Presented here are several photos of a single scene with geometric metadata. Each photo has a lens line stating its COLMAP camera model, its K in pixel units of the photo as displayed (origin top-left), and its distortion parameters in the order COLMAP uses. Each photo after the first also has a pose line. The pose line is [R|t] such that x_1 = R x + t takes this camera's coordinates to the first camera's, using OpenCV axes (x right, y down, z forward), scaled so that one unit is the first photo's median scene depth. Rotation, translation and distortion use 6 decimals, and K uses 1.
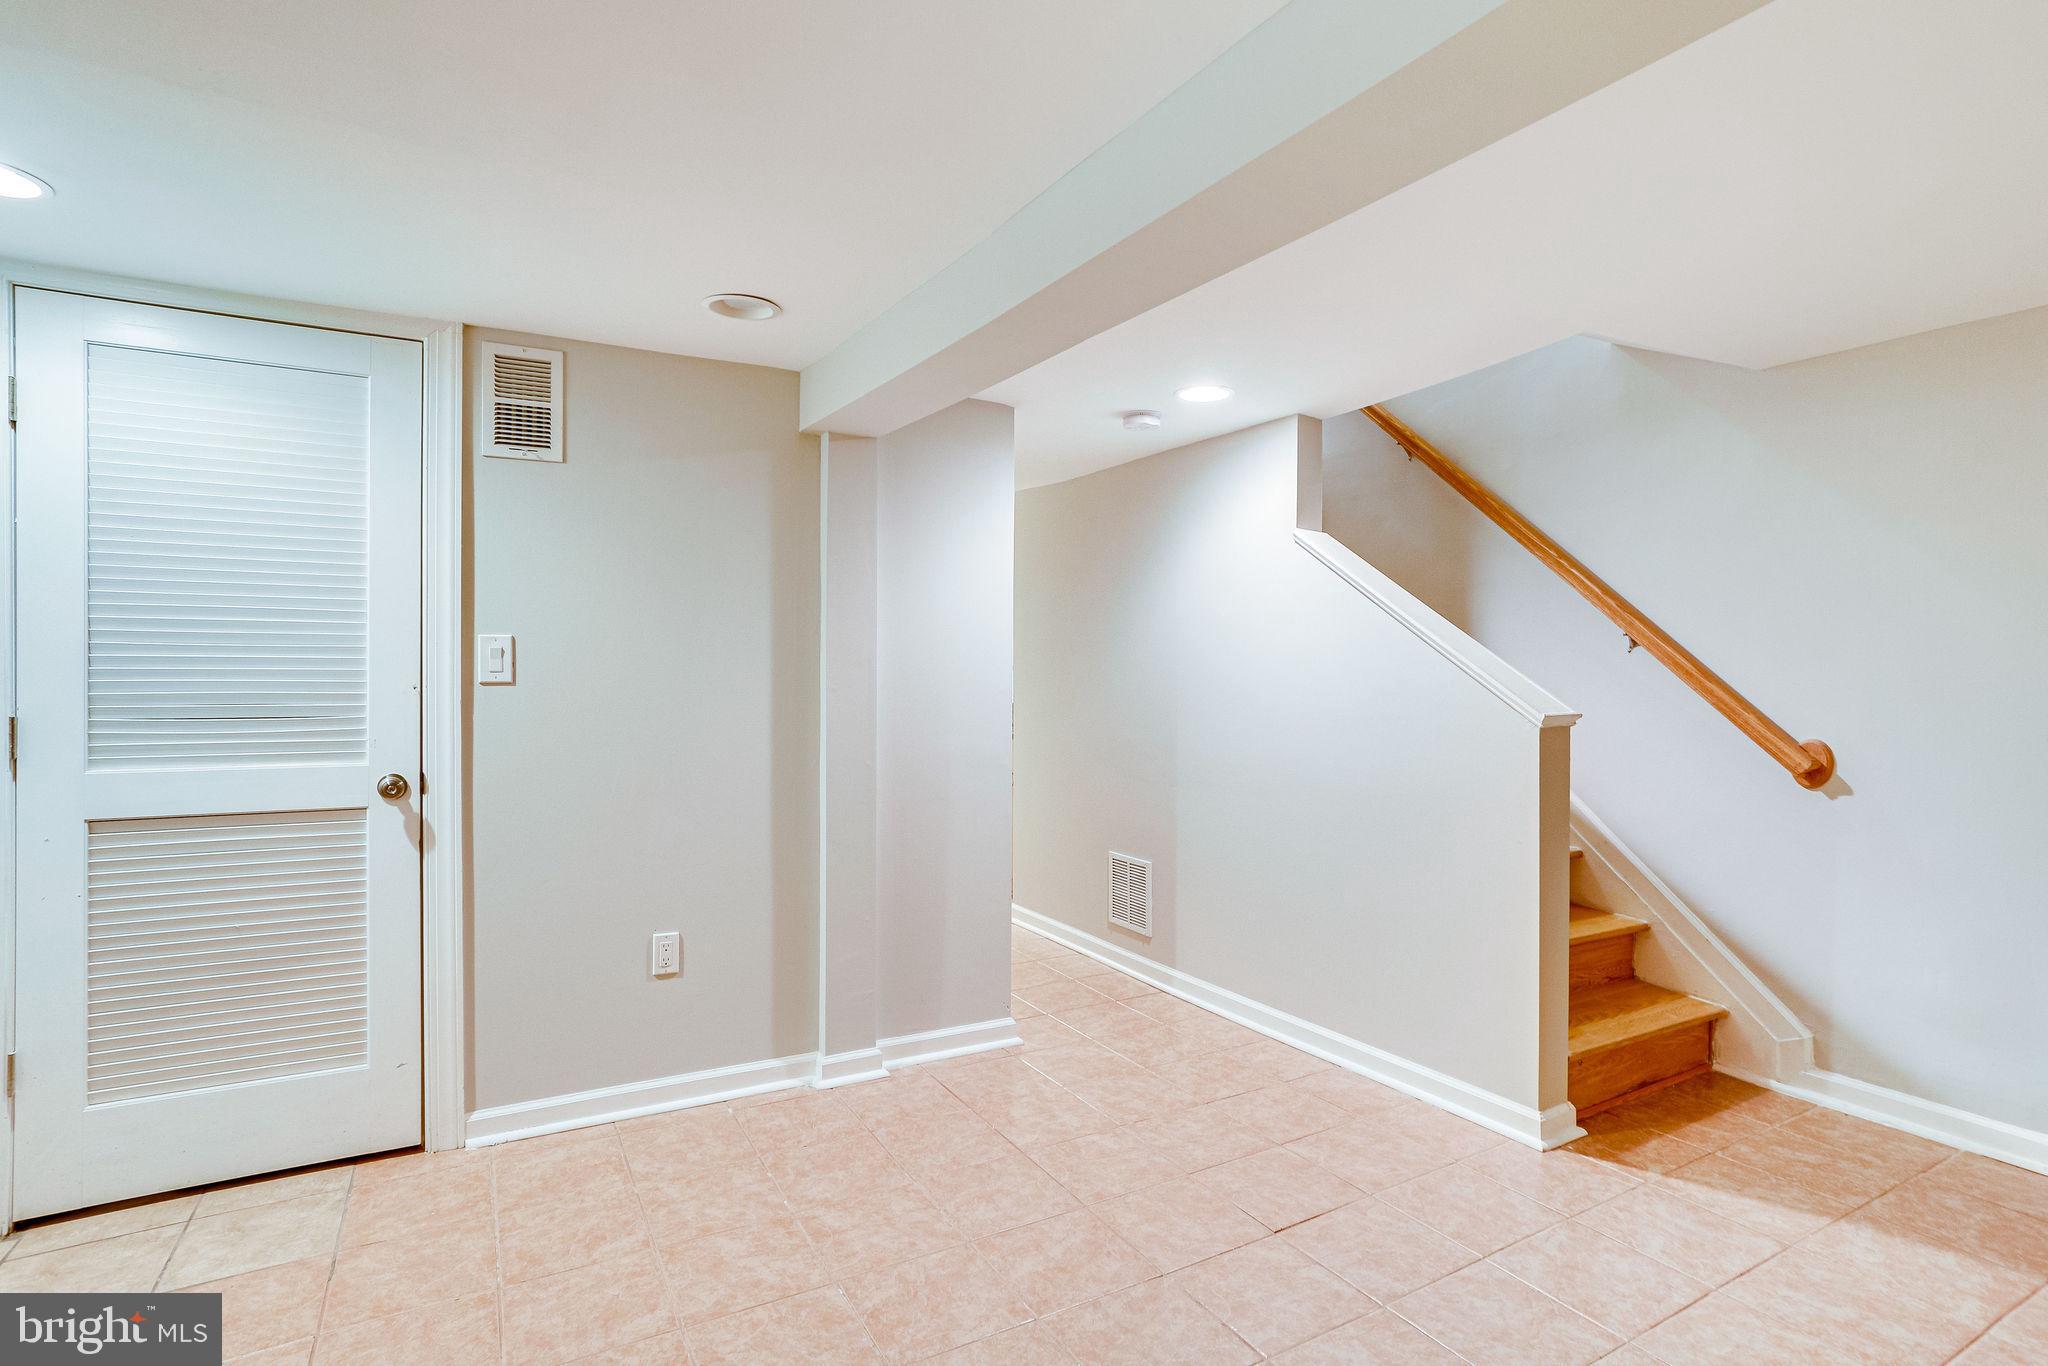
lens RADIAL K [[999.7, 0, 1024.0], [0, 999.7, 683.0], [0, 0, 1]] dist [-0.019535, 0.000329]
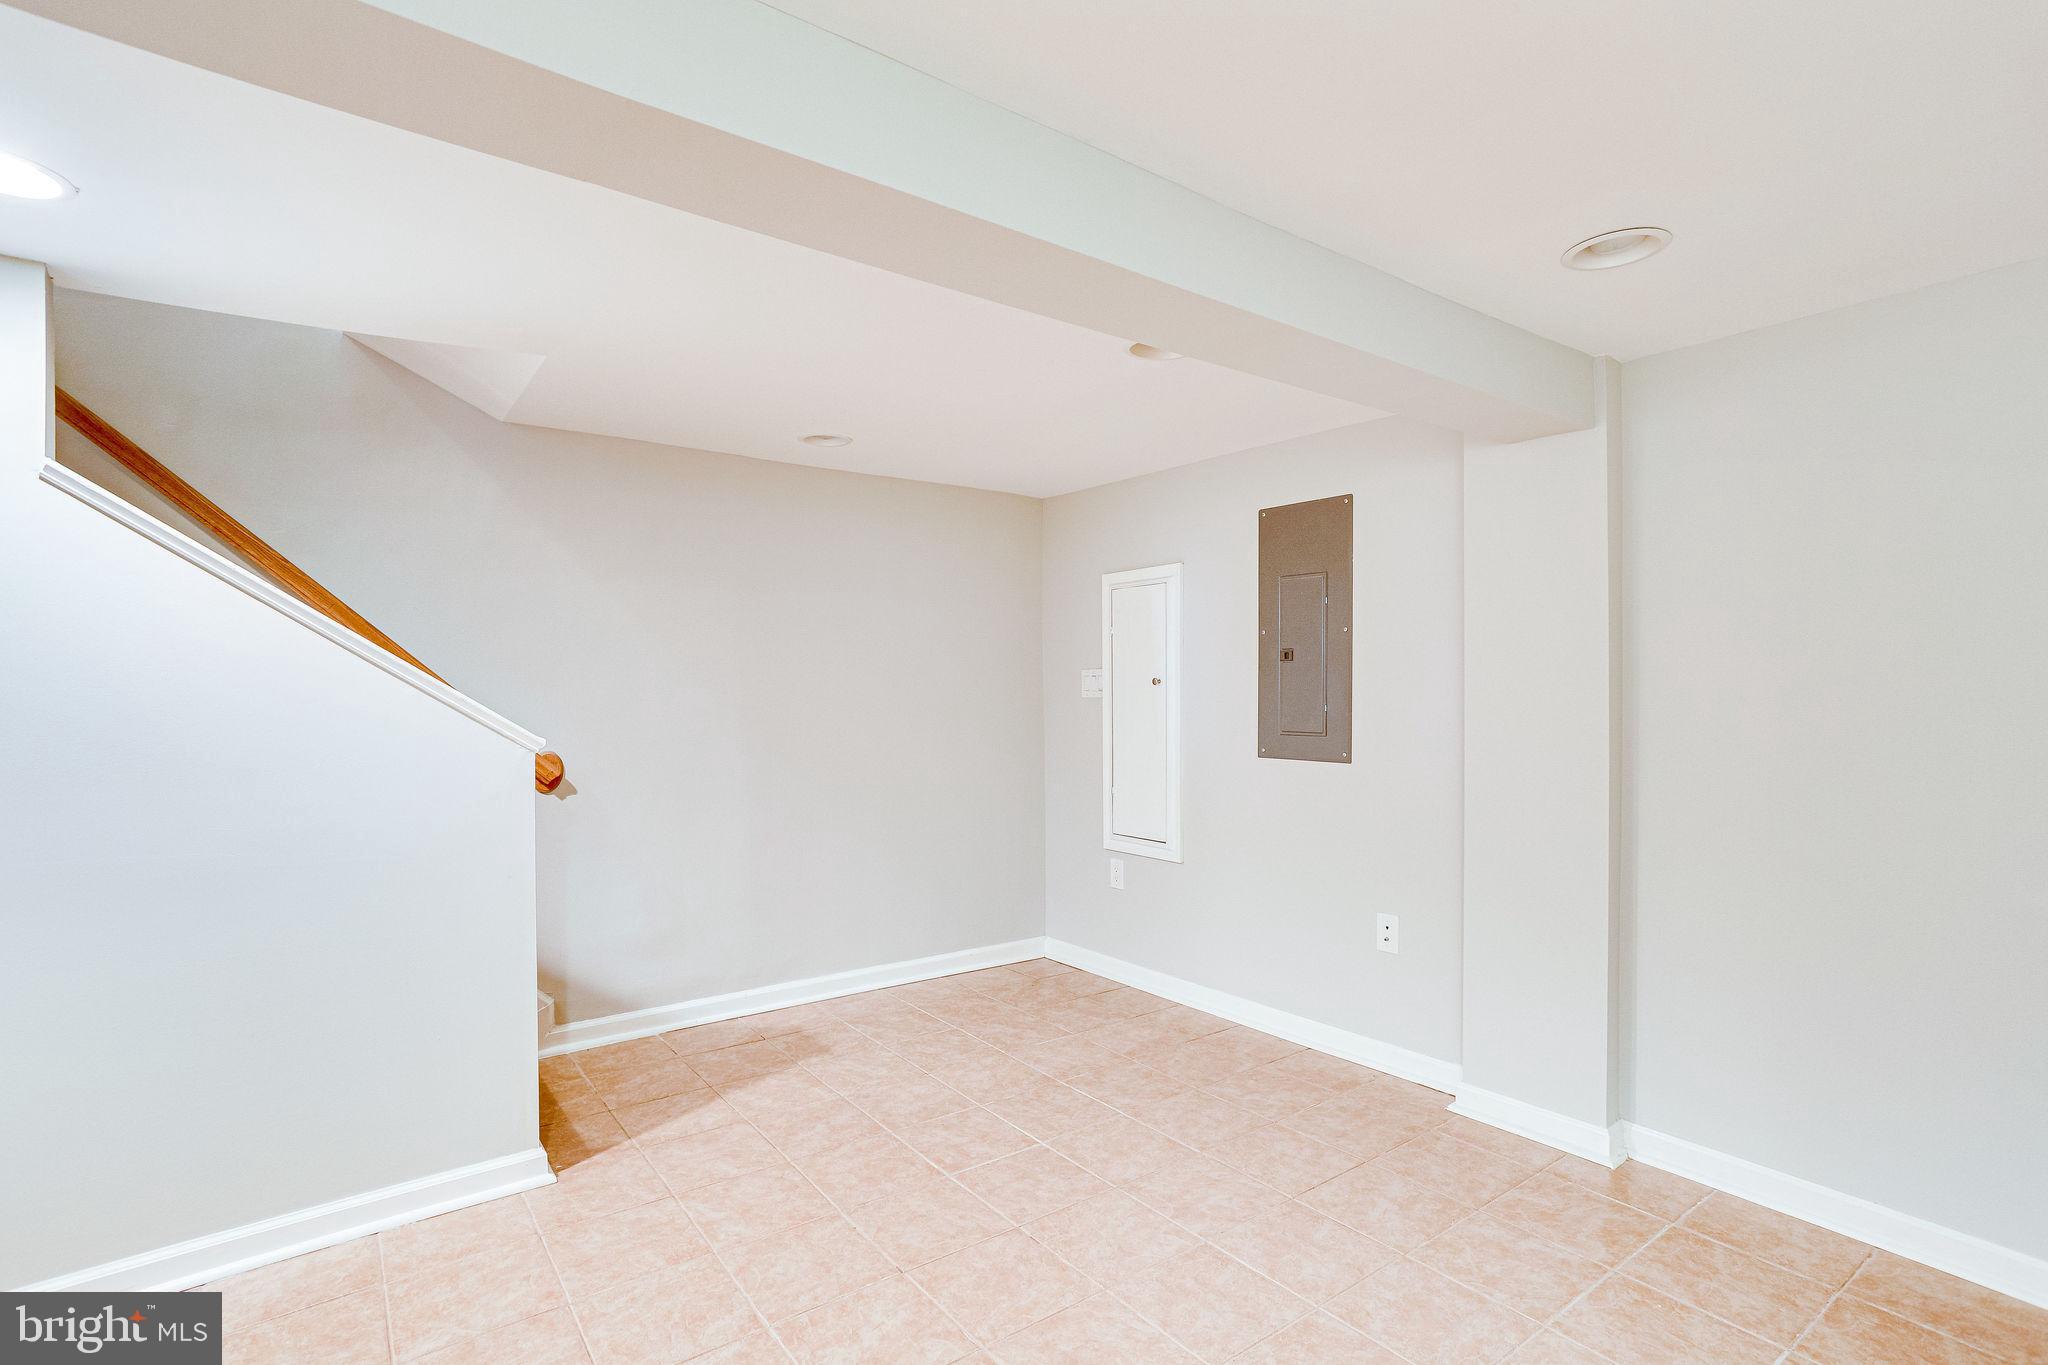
lens RADIAL K [[999.7, 0, 1024.0], [0, 999.7, 682.5], [0, 0, 1]] dist [-0.019535, 0.000329]
pose [[-0.154876, 0.008725, 0.987895, -0.528889], [0.007736, 0.999941, -0.007619, -0.013929], [-0.987904, 0.006463, -0.154934, 0.688266]]
